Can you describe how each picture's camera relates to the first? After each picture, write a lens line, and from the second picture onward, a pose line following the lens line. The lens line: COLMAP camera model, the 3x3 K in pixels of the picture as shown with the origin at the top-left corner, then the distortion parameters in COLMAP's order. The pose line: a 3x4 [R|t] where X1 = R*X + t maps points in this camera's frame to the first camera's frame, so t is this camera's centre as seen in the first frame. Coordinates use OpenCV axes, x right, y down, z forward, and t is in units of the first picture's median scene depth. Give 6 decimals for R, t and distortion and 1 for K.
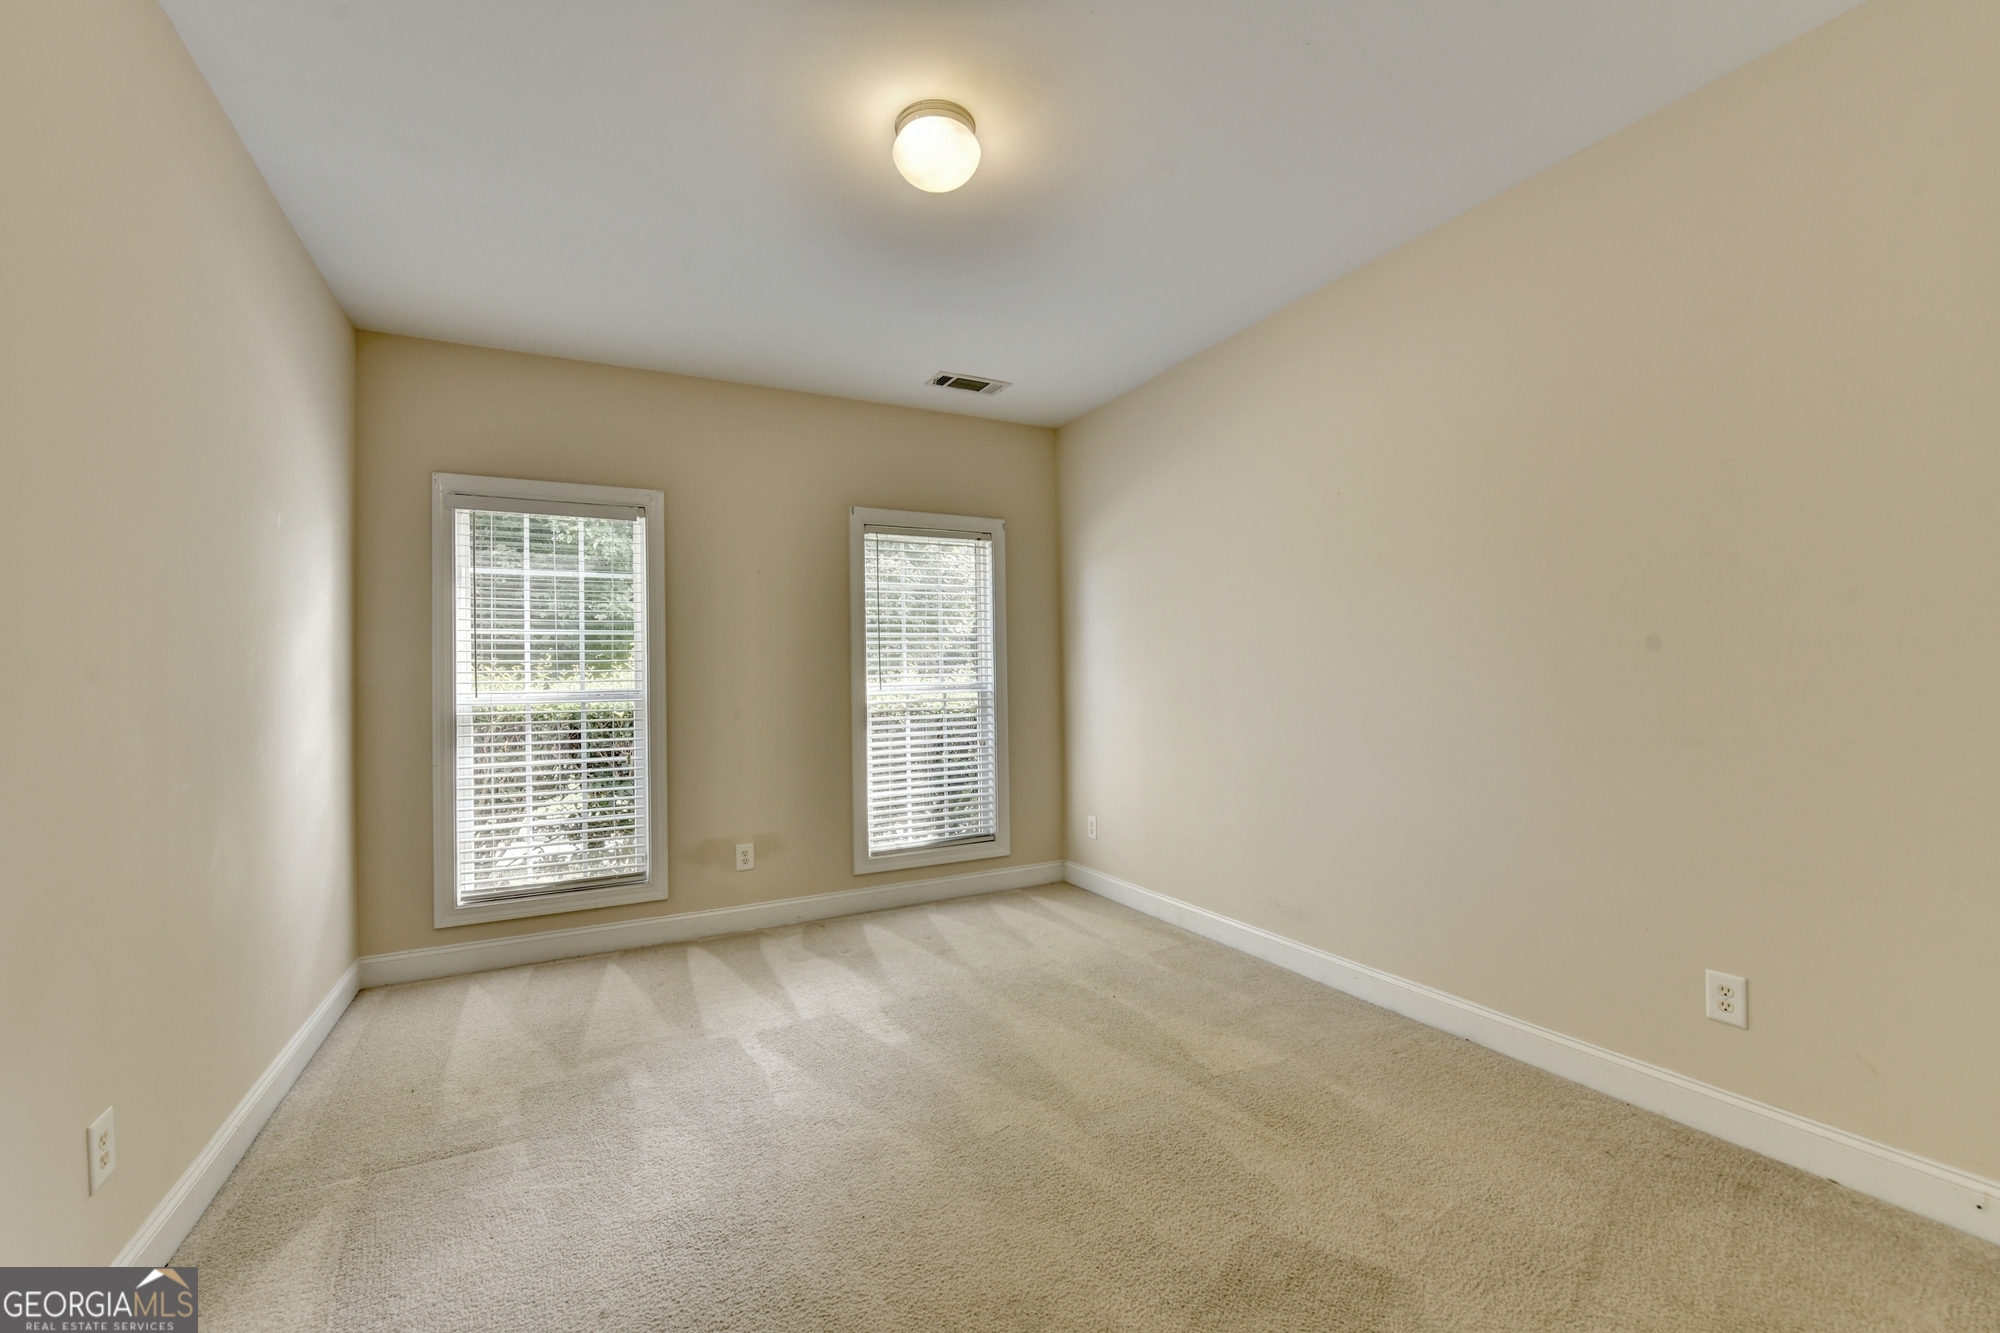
lens RADIAL K [[803.7, 0, 1000.0], [0, 803.7, 666.5], [0, 0, 1]] dist [-0.016421, -0.000578]
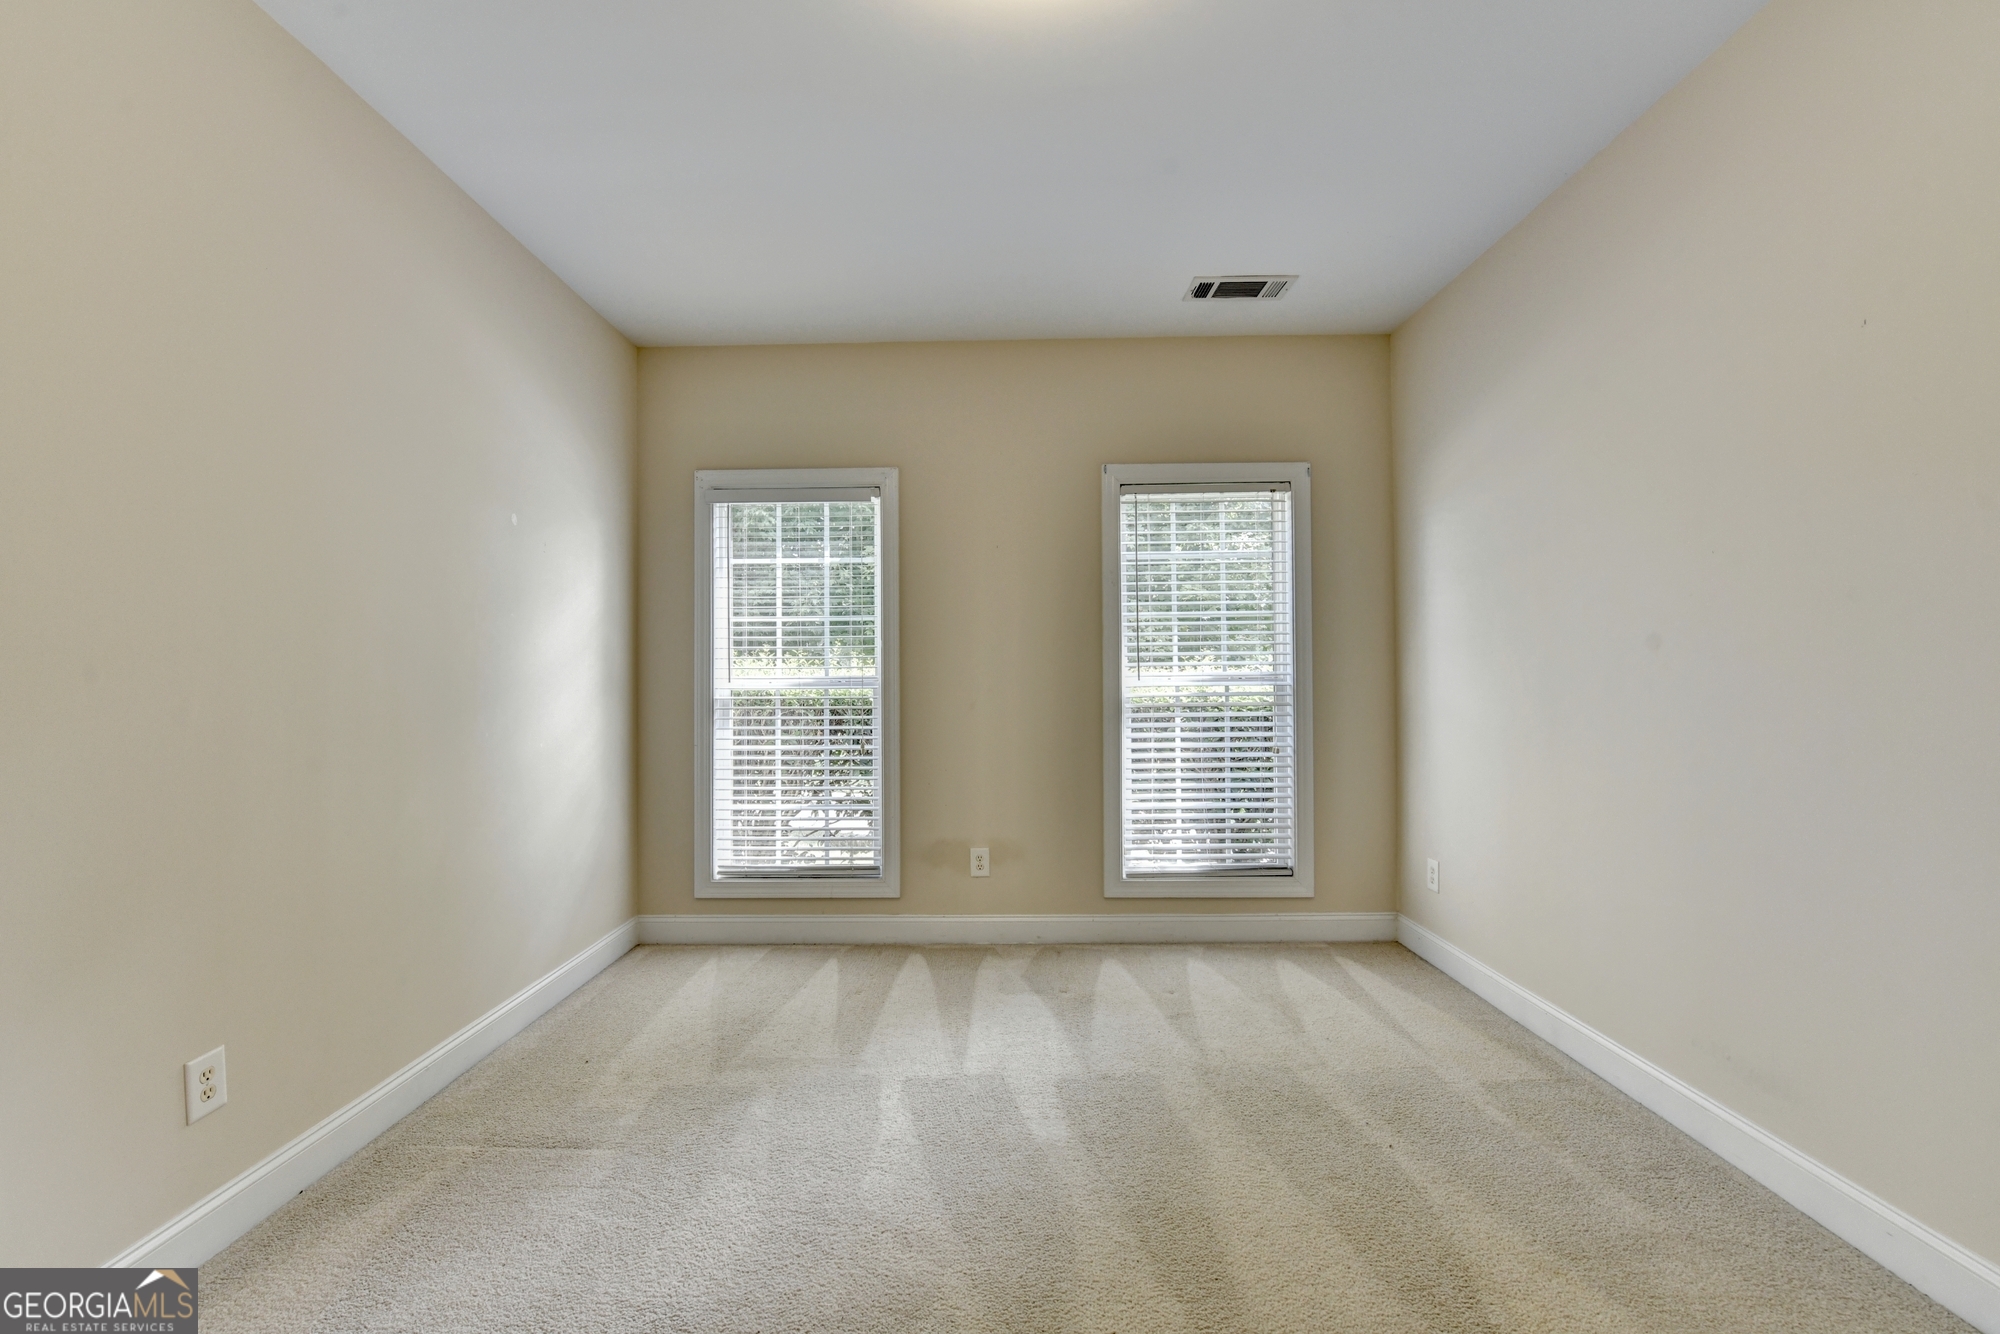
lens RADIAL K [[803.7, 0, 1000.0], [0, 803.7, 667.0], [0, 0, 1]] dist [-0.016421, -0.000578]
pose [[0.876558, 0.005535, -0.481265, 0.149420], [-0.000085, 0.999936, 0.011345, 0.006283], [0.481297, -0.009904, 0.876502, 0.232301]]
